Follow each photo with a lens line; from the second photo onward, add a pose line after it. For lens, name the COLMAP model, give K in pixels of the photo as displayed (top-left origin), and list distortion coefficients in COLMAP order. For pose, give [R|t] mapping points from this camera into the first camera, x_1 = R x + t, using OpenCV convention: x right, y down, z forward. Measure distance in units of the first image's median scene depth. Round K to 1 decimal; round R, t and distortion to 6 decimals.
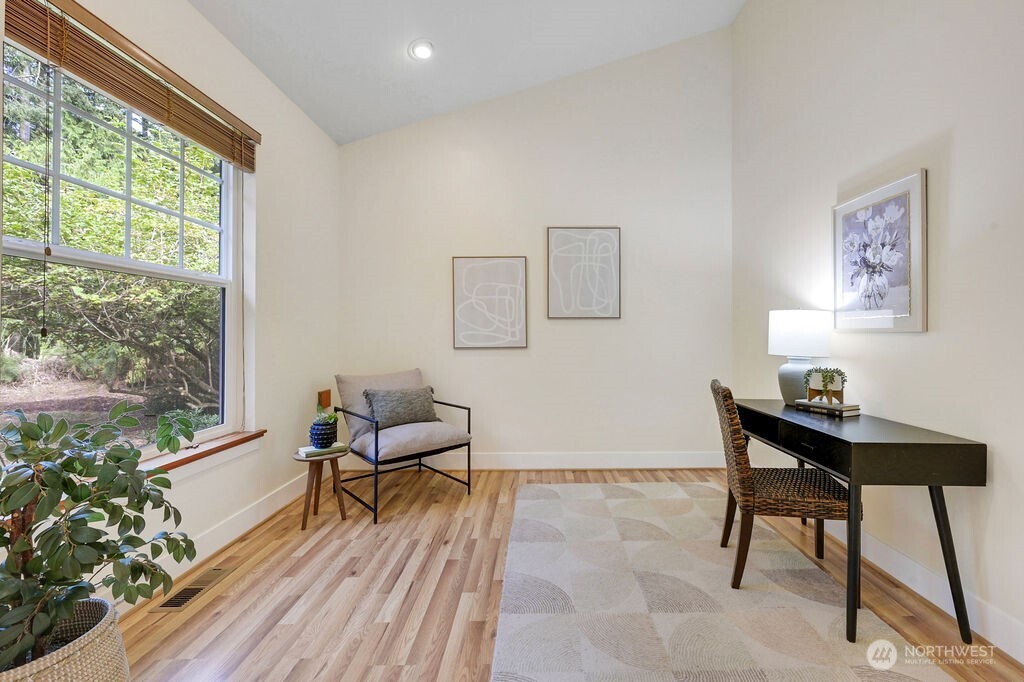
lens RADIAL K [[403.4, 0, 536.7], [0, 403.4, 331.8], [0, 0, 1]] dist [0.001796, 0.000108]
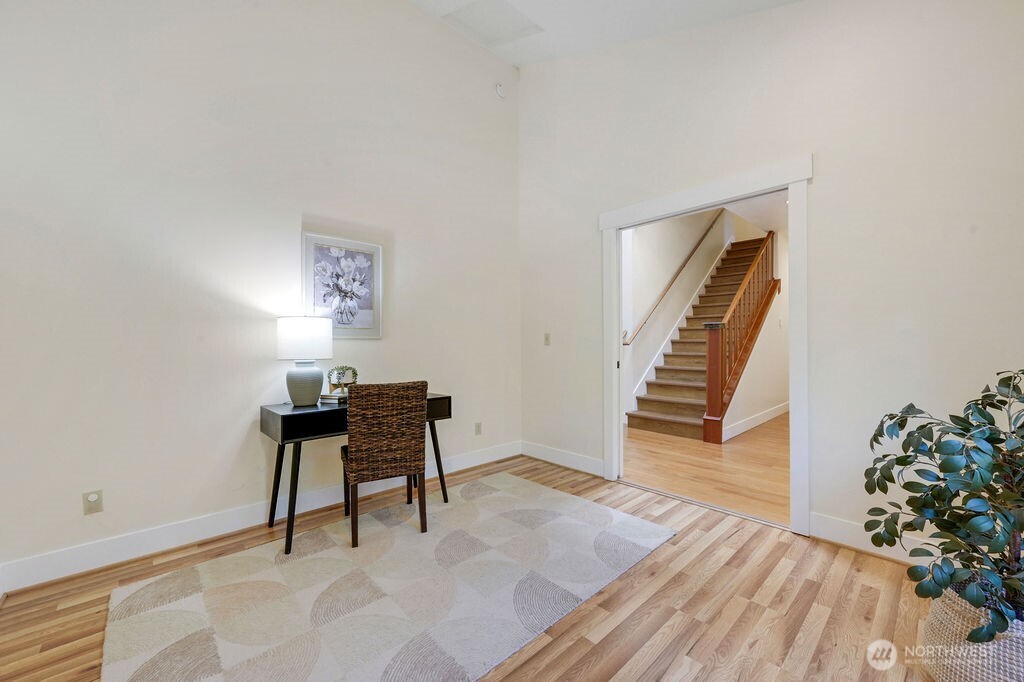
lens RADIAL K [[403.4, 0, 514.9], [0, 403.4, 342.4], [0, 0, 1]] dist [0.001796, 0.000108]
pose [[-0.670822, 0.000044, 0.741619, -0.628574], [-0.001283, 0.999998, -0.001219, 0.016125], [-0.741618, -0.001769, -0.670821, 1.527597]]
